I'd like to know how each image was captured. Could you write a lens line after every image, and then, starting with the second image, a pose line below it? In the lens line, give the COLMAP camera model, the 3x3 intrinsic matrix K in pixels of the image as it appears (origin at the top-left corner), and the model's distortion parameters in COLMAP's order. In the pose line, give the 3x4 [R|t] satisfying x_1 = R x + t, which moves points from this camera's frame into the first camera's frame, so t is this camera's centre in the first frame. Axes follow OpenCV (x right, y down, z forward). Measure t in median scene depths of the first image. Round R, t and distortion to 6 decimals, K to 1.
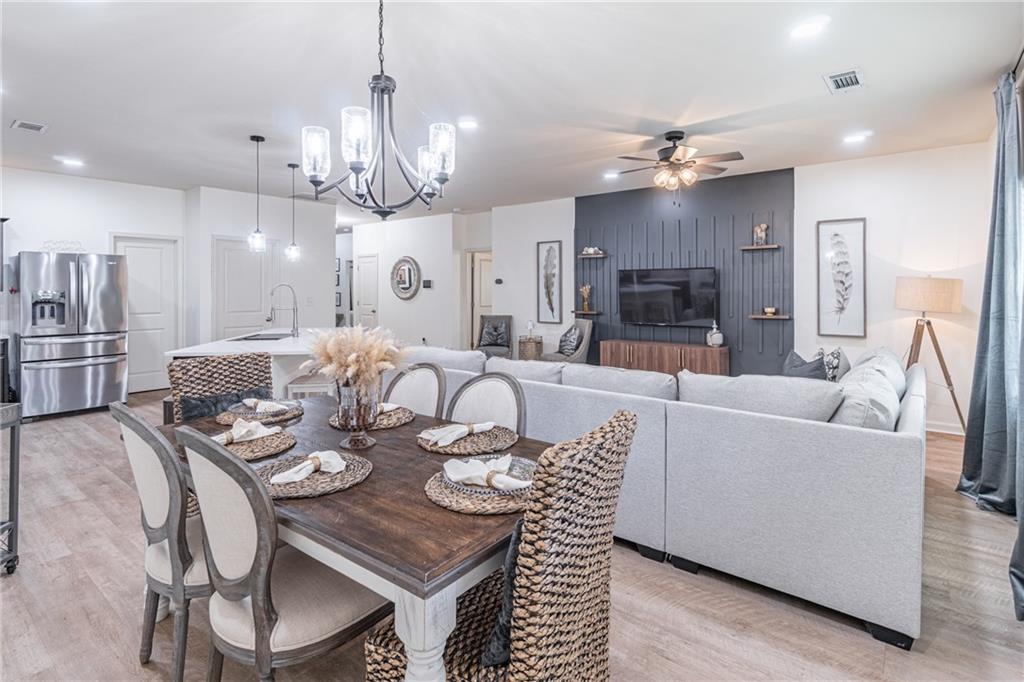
lens RADIAL K [[505.9, 0, 504.4], [0, 505.9, 293.7], [0, 0, 1]] dist [-0.002917, -0.000456]
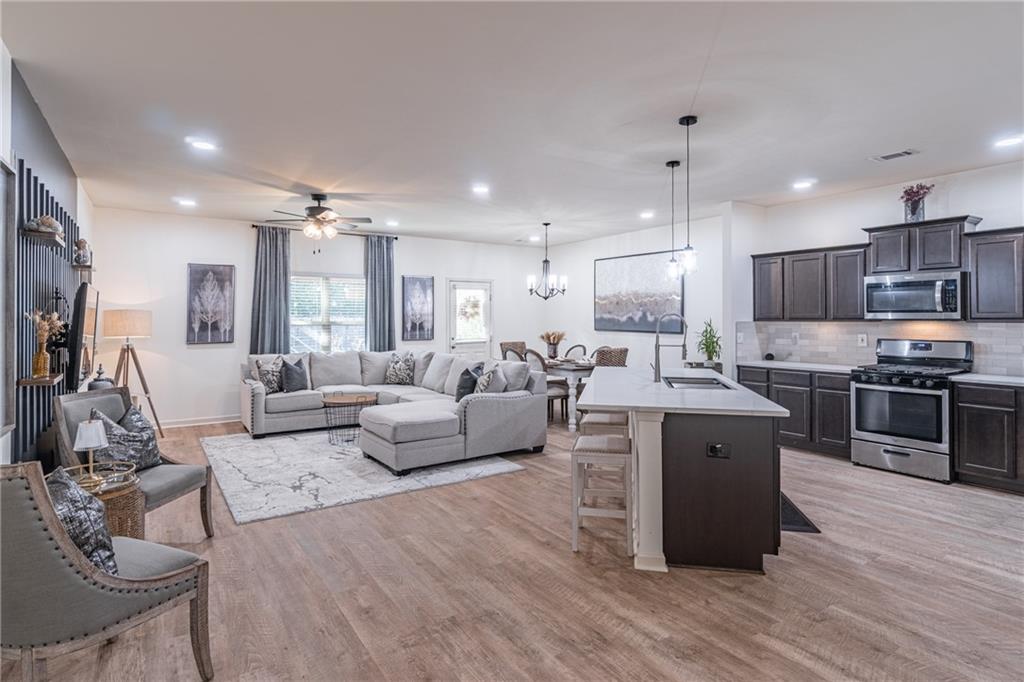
lens RADIAL K [[535.9, 0, 523.1], [0, 535.9, 315.9], [0, 0, 1]] dist [-0.002344, 0.001199]
pose [[-0.962091, 0.003182, 0.272711, -0.341662], [0.004531, 0.999980, 0.004318, -0.014667], [-0.272692, 0.005390, -0.962086, 1.432238]]
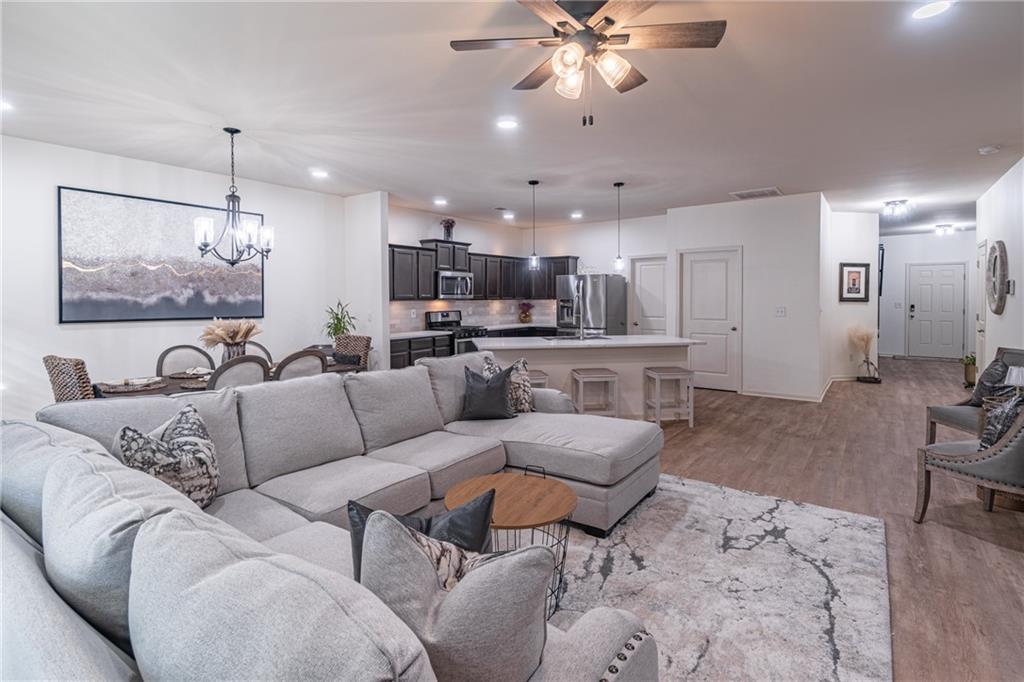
lens RADIAL K [[490.9, 0, 505.6], [0, 490.9, 305.9], [0, 0, 1]] dist [-0.001926, -0.000994]
pose [[0.038638, 0.016769, -0.999113, 0.537087], [-0.004205, 0.999853, 0.016619, -0.006915], [0.999244, 0.003559, 0.038703, 0.607807]]
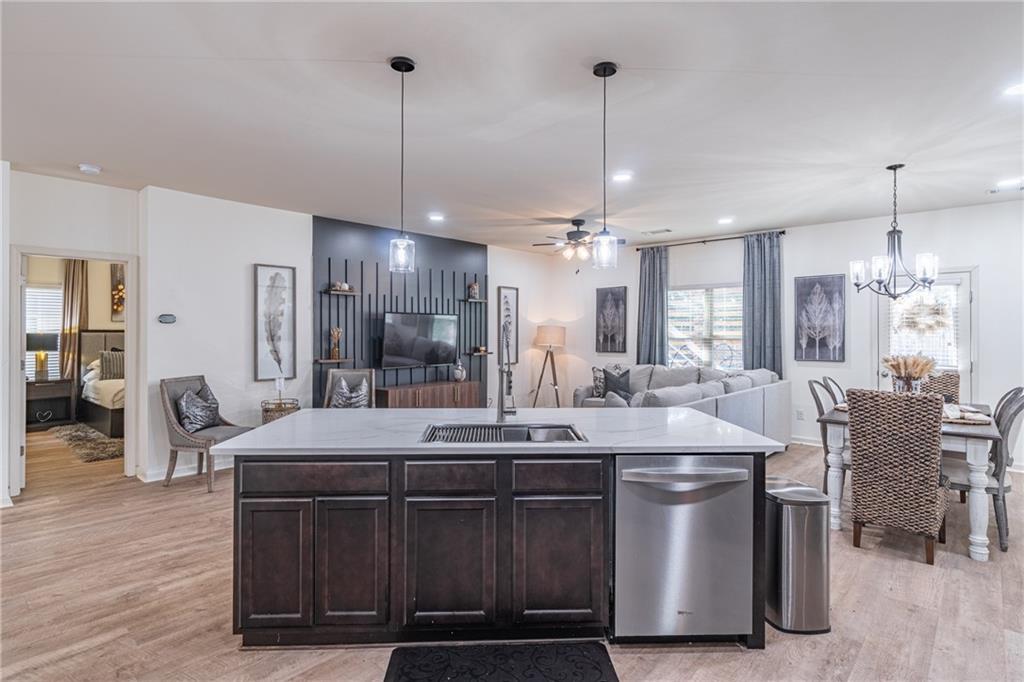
lens RADIAL K [[535.9, 0, 508.4], [0, 535.9, 334.8], [0, 0, 1]] dist [-0.002344, 0.001199]
pose [[0.054705, -0.003754, 0.998496, -0.763107], [0.007734, 0.999965, 0.003336, -0.006830], [-0.998473, 0.007540, 0.054732, 0.743379]]
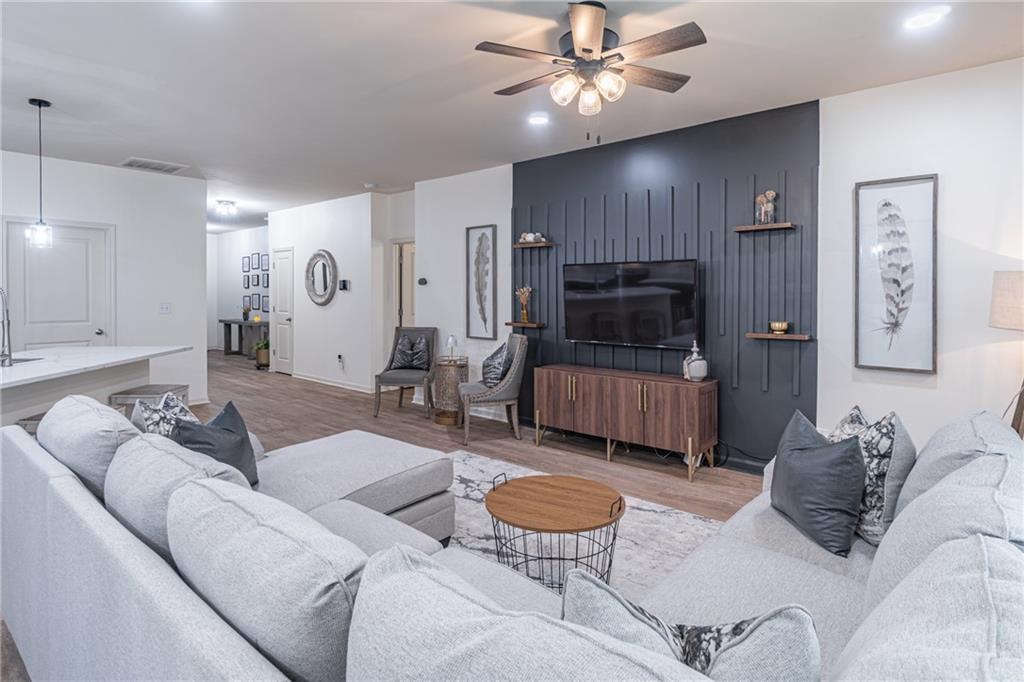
lens RADIAL K [[535.9, 0, 508.6], [0, 535.9, 301.4], [0, 0, 1]] dist [-0.002344, 0.001199]
pose [[0.999494, 0.003304, -0.031648, 0.179919], [-0.003061, 0.999965, 0.007723, -0.002008], [0.031673, -0.007622, 0.999469, 0.275510]]
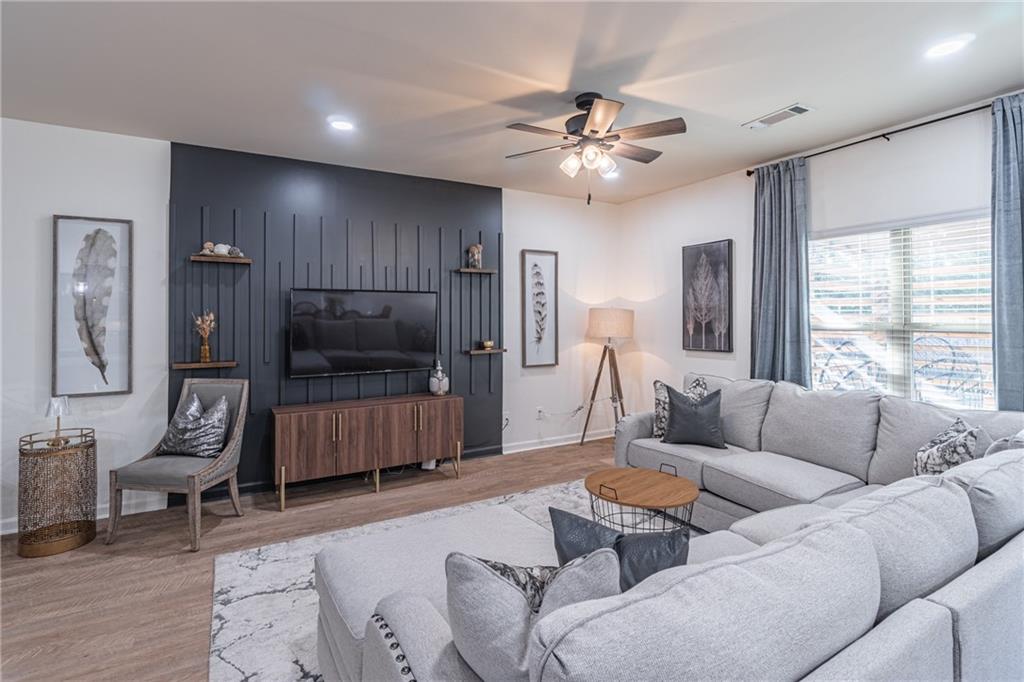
lens RADIAL K [[490.9, 0, 504.3], [0, 490.9, 309.2], [0, 0, 1]] dist [-0.001926, -0.000994]
pose [[0.363179, 0.015344, 0.931593, -0.223962], [0.012148, 0.999701, -0.021201, -0.007745], [-0.931640, 0.019017, 0.362884, 0.579561]]
